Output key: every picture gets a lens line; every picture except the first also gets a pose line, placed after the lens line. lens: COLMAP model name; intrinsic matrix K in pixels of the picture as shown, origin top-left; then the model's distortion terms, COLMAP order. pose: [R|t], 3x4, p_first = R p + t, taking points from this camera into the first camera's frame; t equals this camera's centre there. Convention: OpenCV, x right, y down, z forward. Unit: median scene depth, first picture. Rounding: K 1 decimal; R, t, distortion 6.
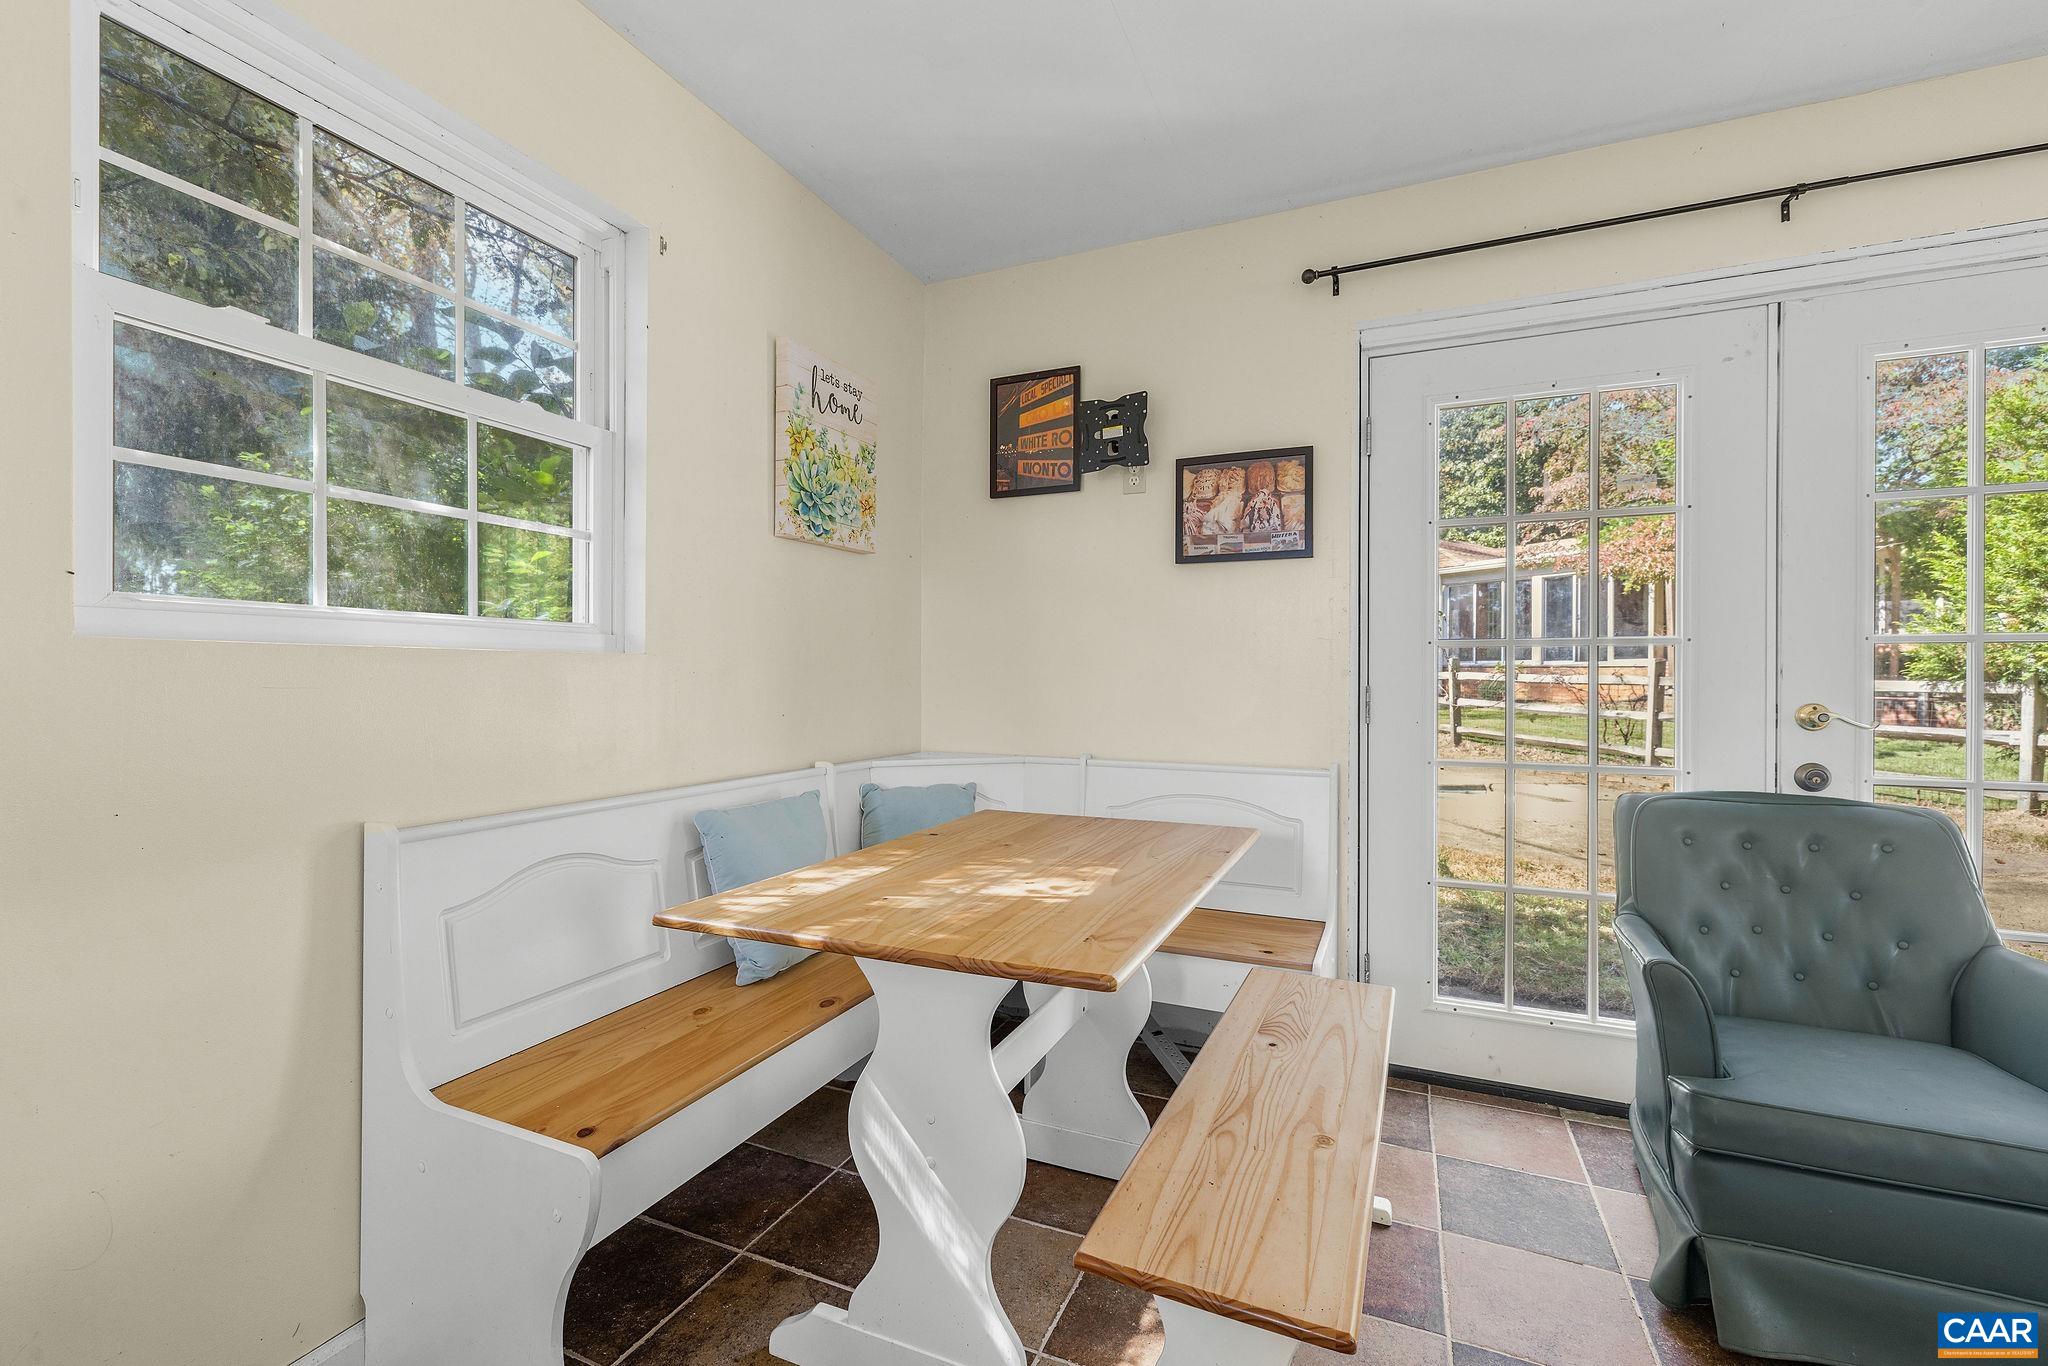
lens RADIAL K [[853.5, 0, 1024.9], [0, 853.5, 680.9], [0, 0, 1]] dist [-0.001491, 0.001174]
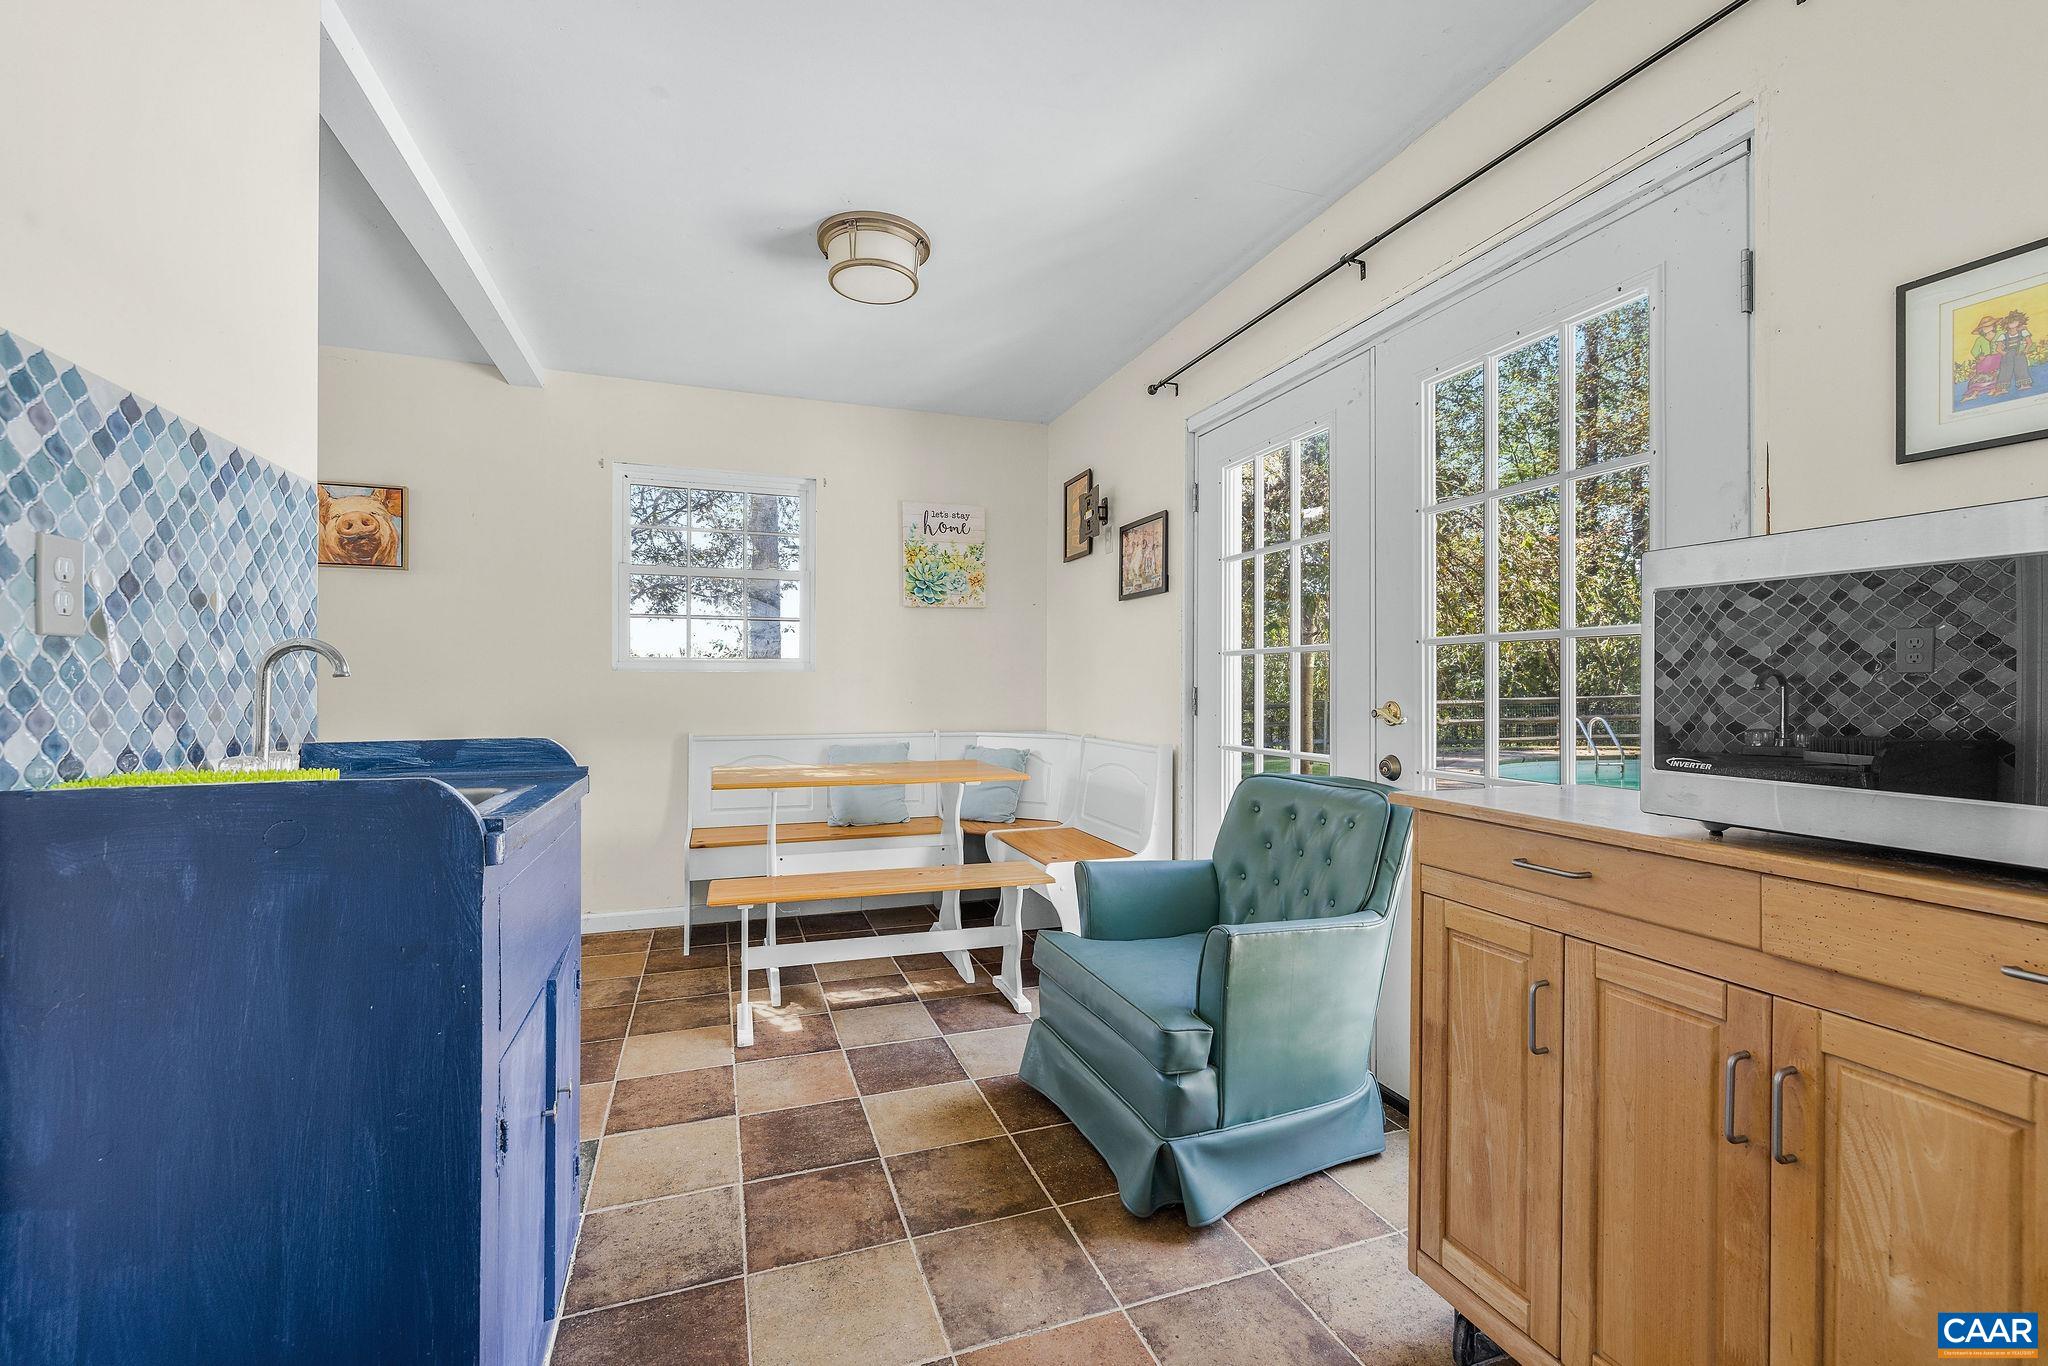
lens RADIAL K [[853.5, 0, 1027.5], [0, 853.5, 682.6], [0, 0, 1]] dist [-0.001491, 0.001174]
pose [[0.689389, -0.003993, -0.724381, 1.178141], [-0.001972, 0.999971, -0.007389, 0.009291], [0.724389, 0.006522, 0.689361, -0.091020]]
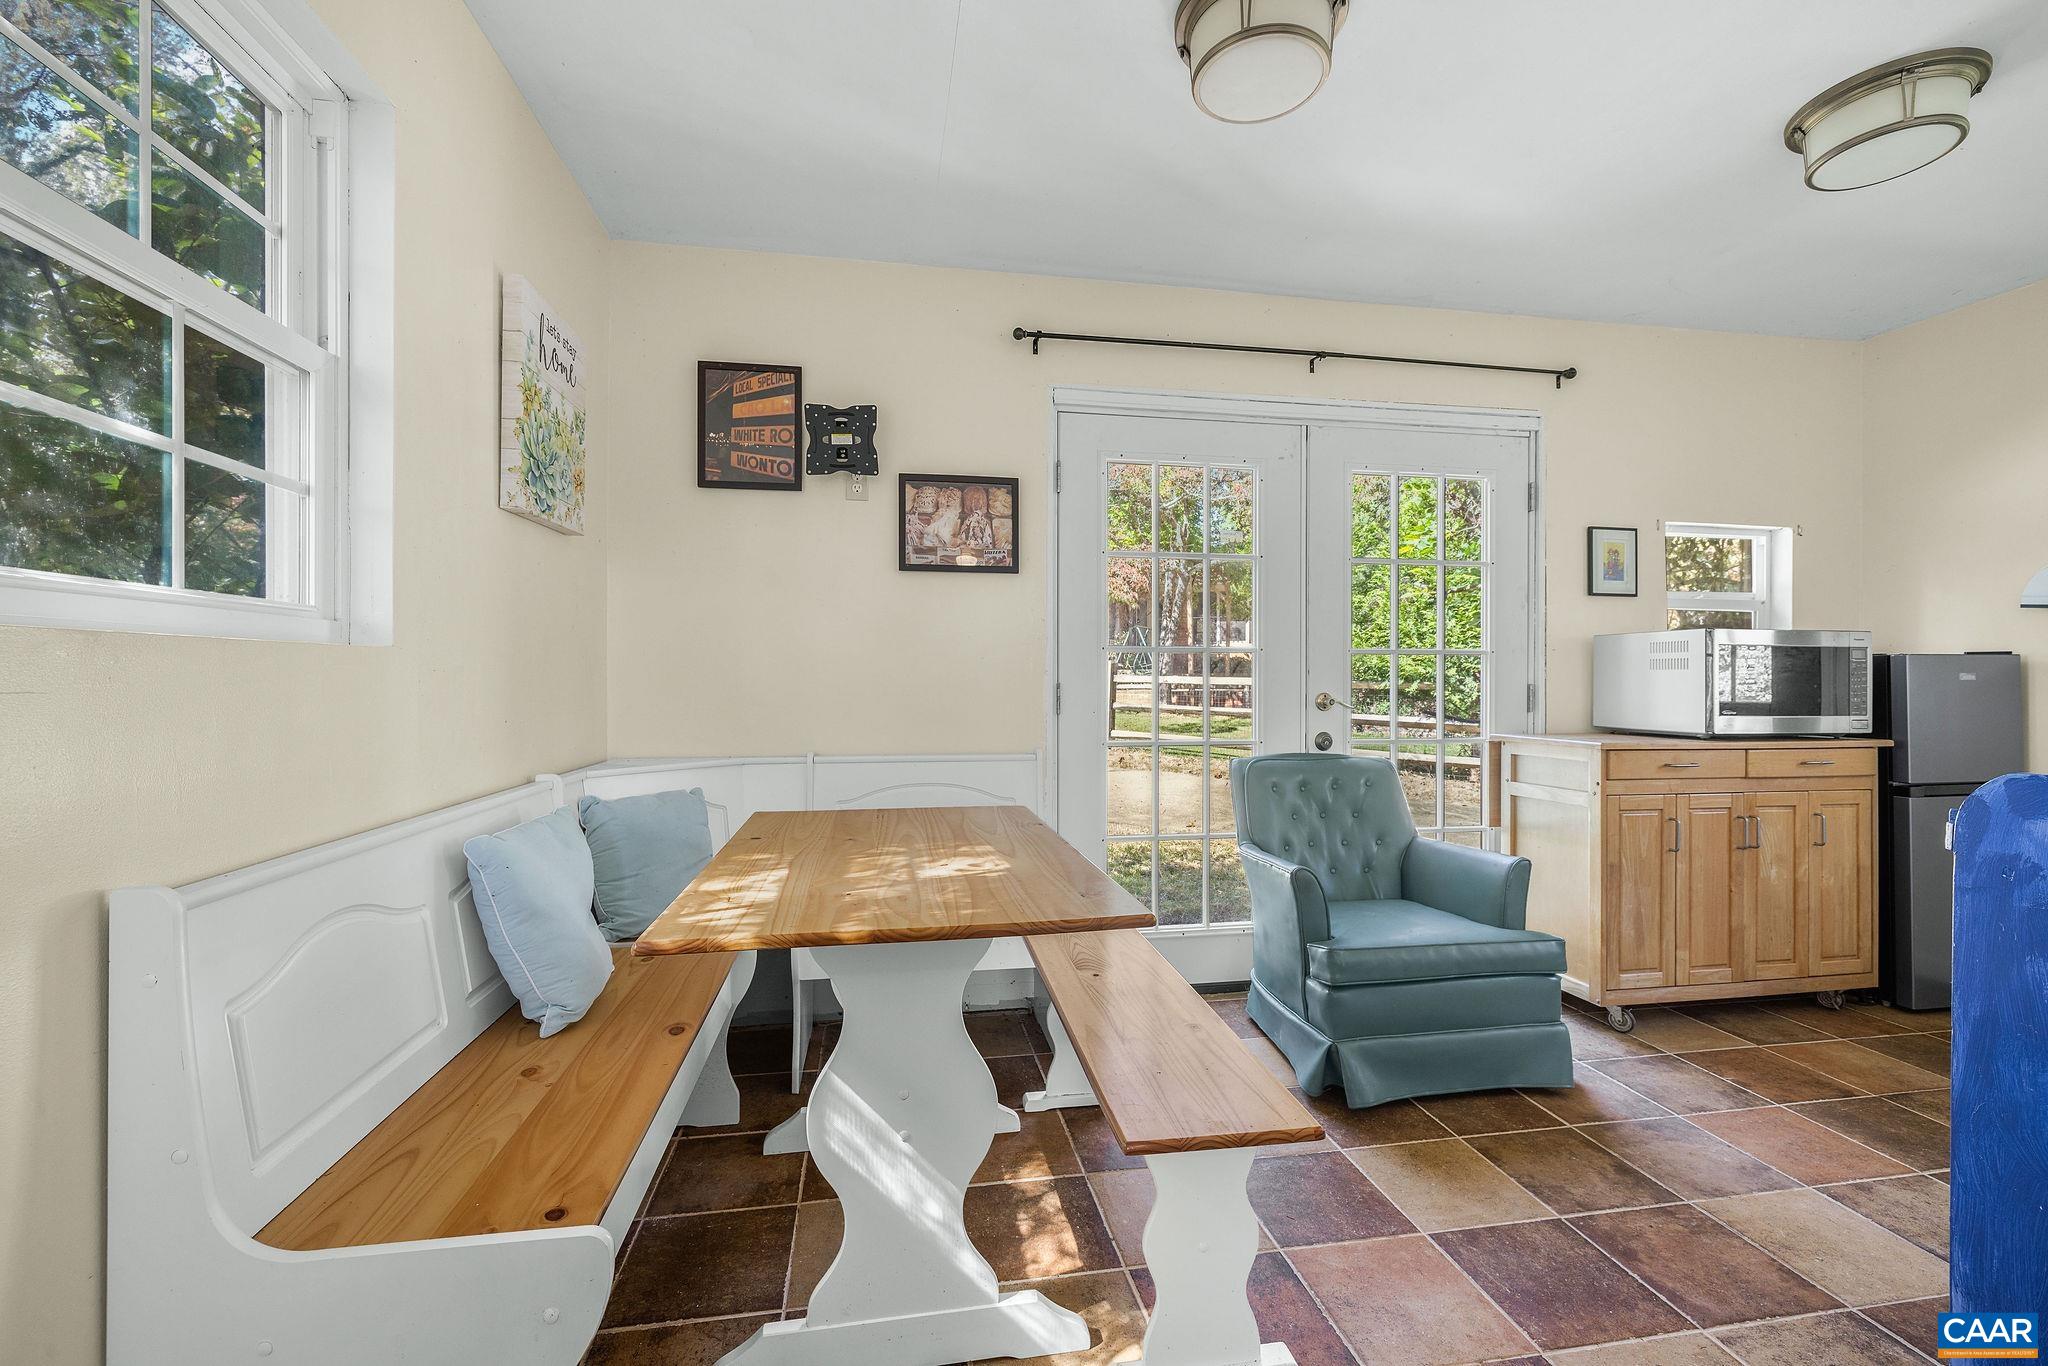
lens RADIAL K [[853.5, 0, 1018.8], [0, 853.5, 678.7], [0, 0, 1]] dist [-0.001491, 0.001174]
pose [[0.837631, -0.002556, 0.546231, -0.304922], [0.002404, 0.999997, 0.000992, -0.001620], [-0.546231, 0.000482, 0.837634, 0.018529]]
